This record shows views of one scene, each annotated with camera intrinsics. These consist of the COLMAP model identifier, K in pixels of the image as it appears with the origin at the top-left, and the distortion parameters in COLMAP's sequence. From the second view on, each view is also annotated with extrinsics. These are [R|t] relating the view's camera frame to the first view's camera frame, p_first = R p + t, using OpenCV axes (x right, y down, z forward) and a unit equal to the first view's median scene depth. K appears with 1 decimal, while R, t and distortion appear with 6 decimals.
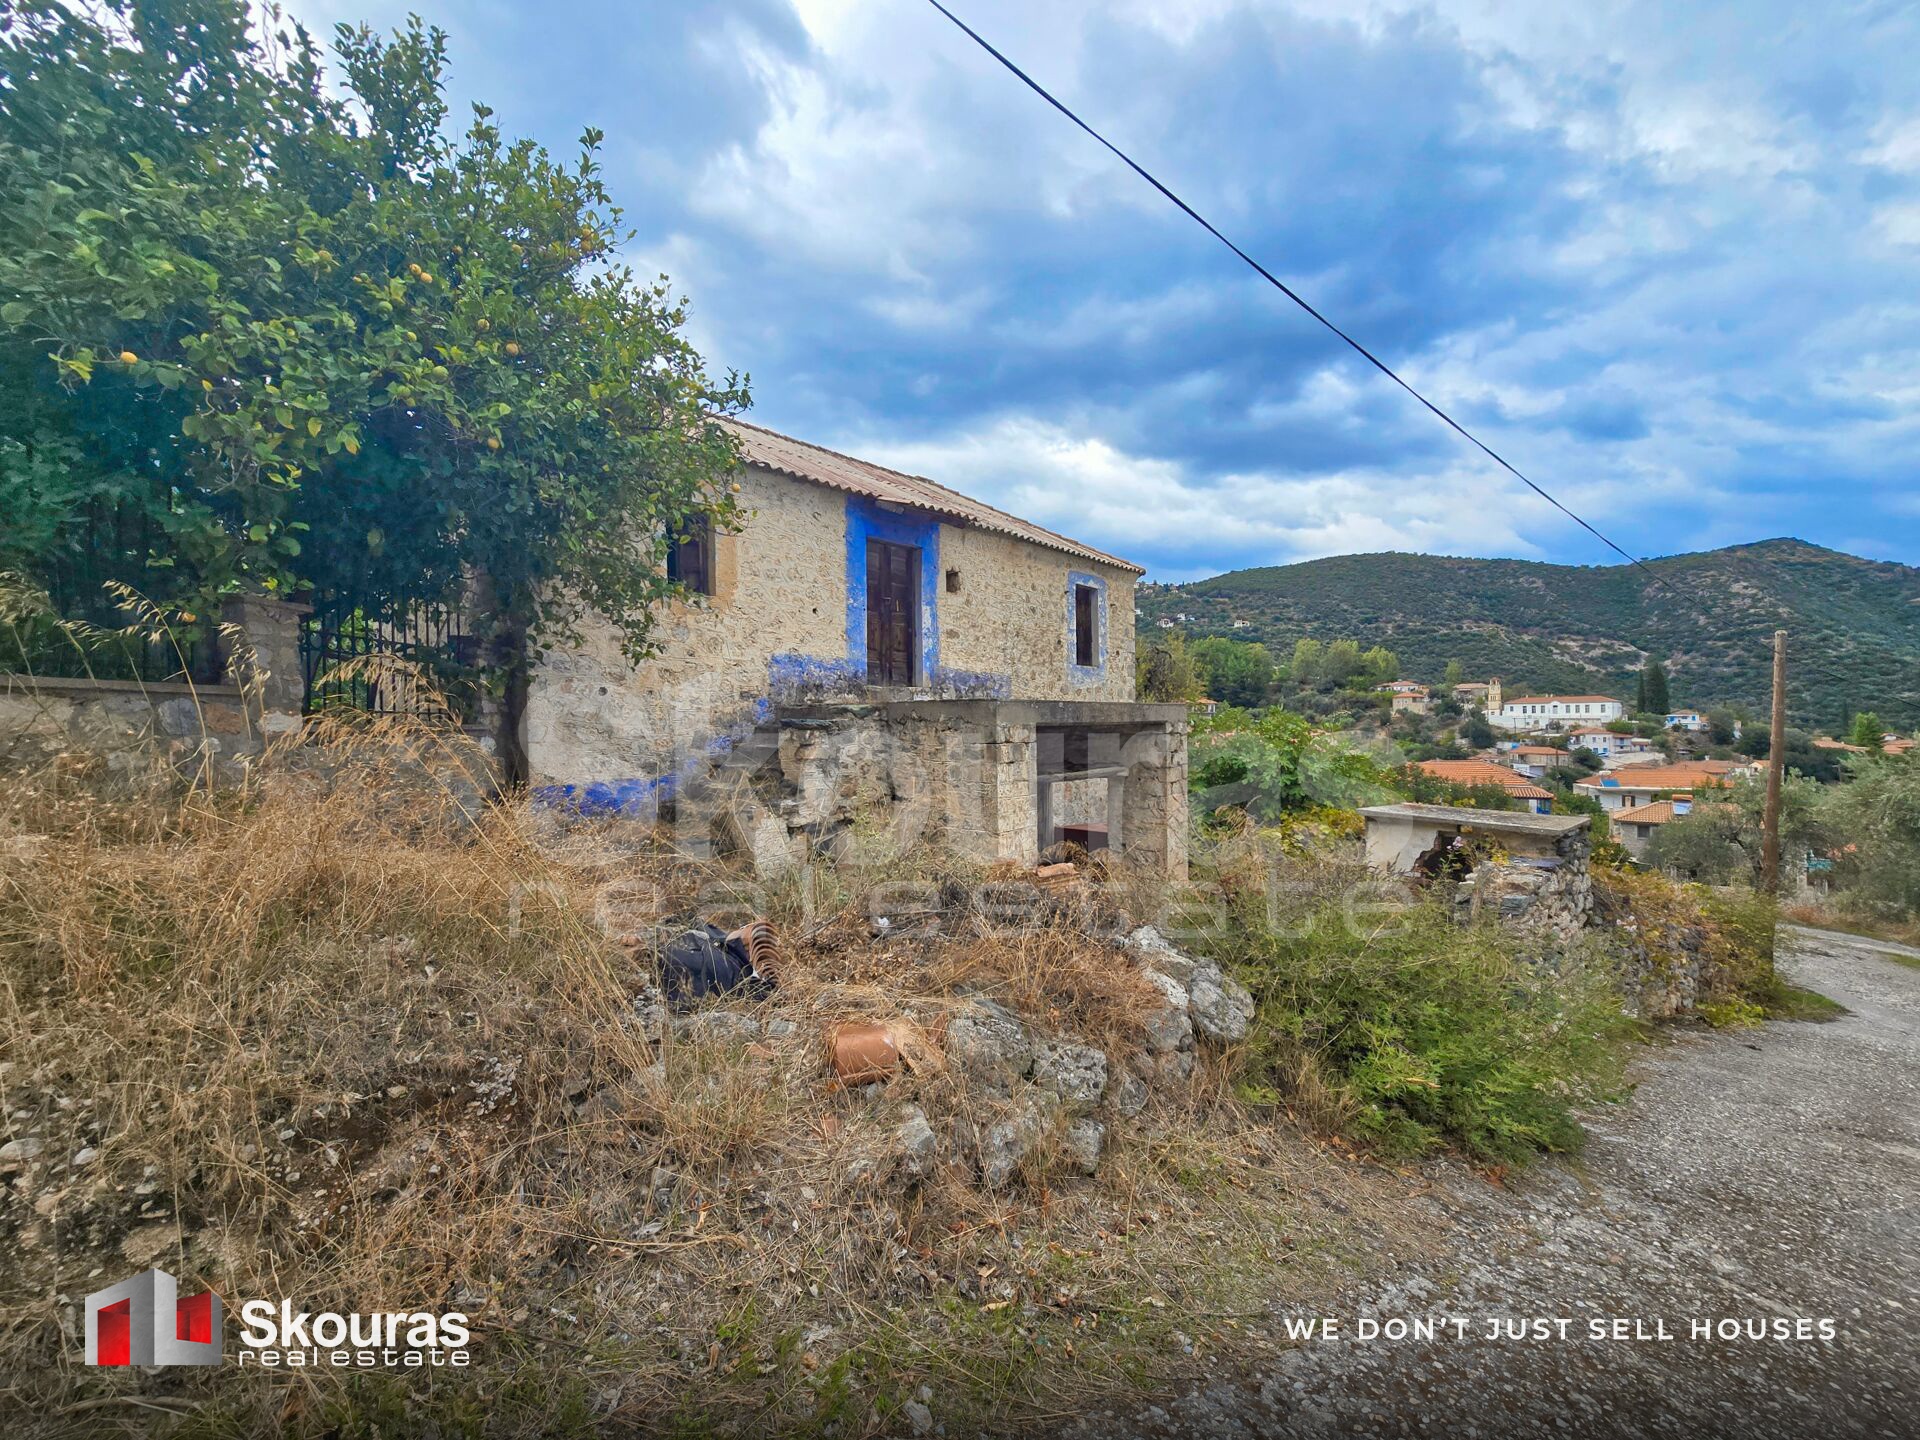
lens RADIAL K [[787.7, 0, 968.4], [0, 787.7, 731.2], [0, 0, 1]] dist [0.000738, -0.000066]
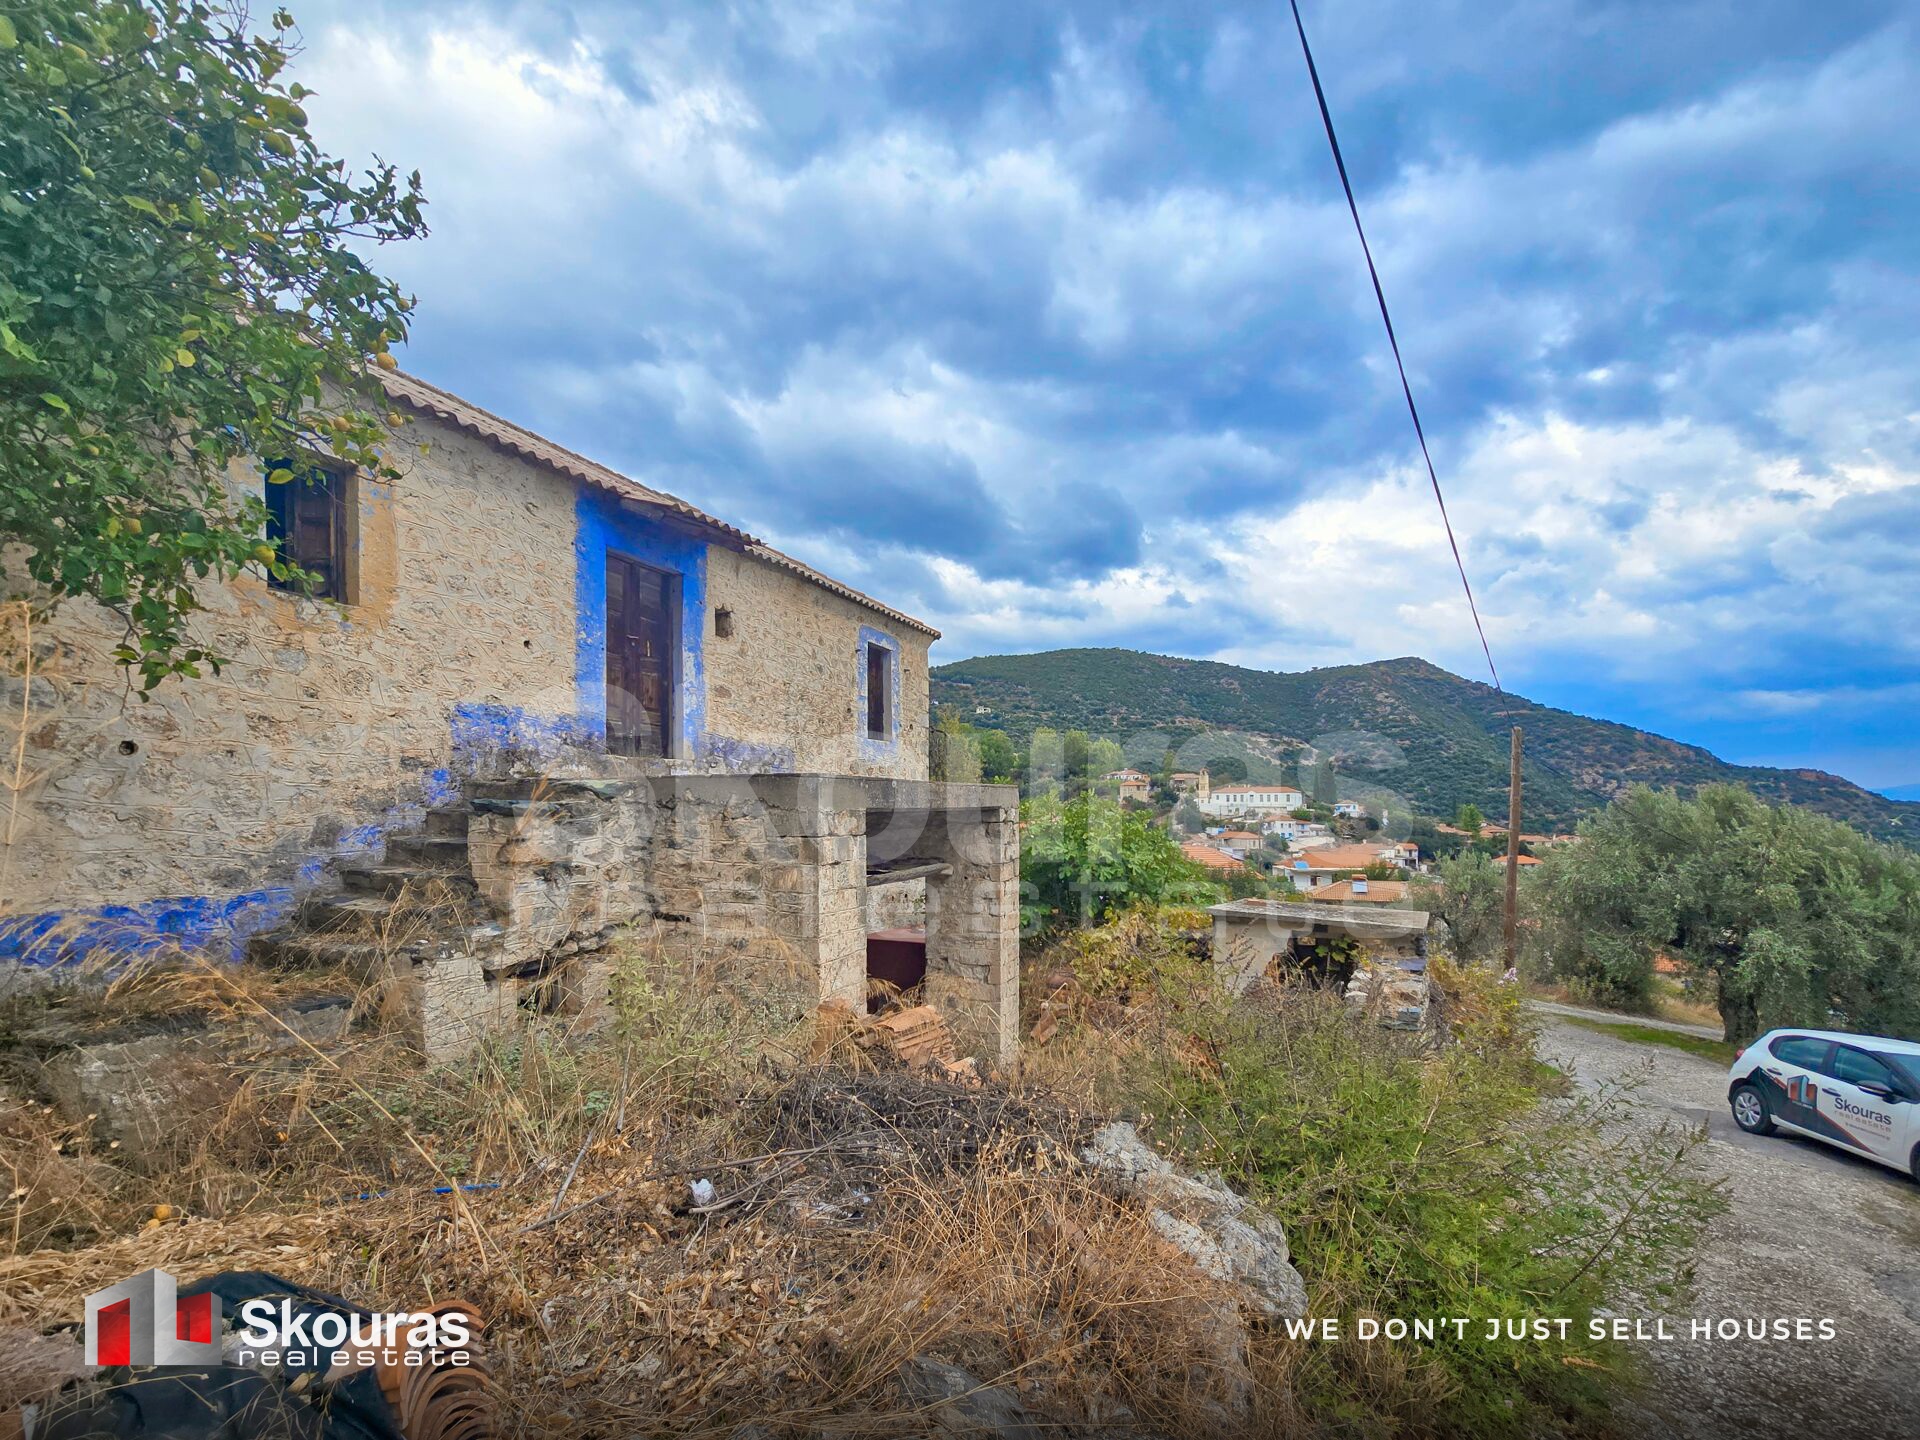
lens RADIAL K [[829.1, 0, 954.6], [0, 829.1, 812.0], [0, 0, 1]] dist [-0.000772, -0.001025]
pose [[0.955299, 0.005543, 0.295590, -0.050594], [-0.004088, 0.999976, -0.005540, -0.002480], [-0.295614, 0.004084, 0.955299, 0.192728]]
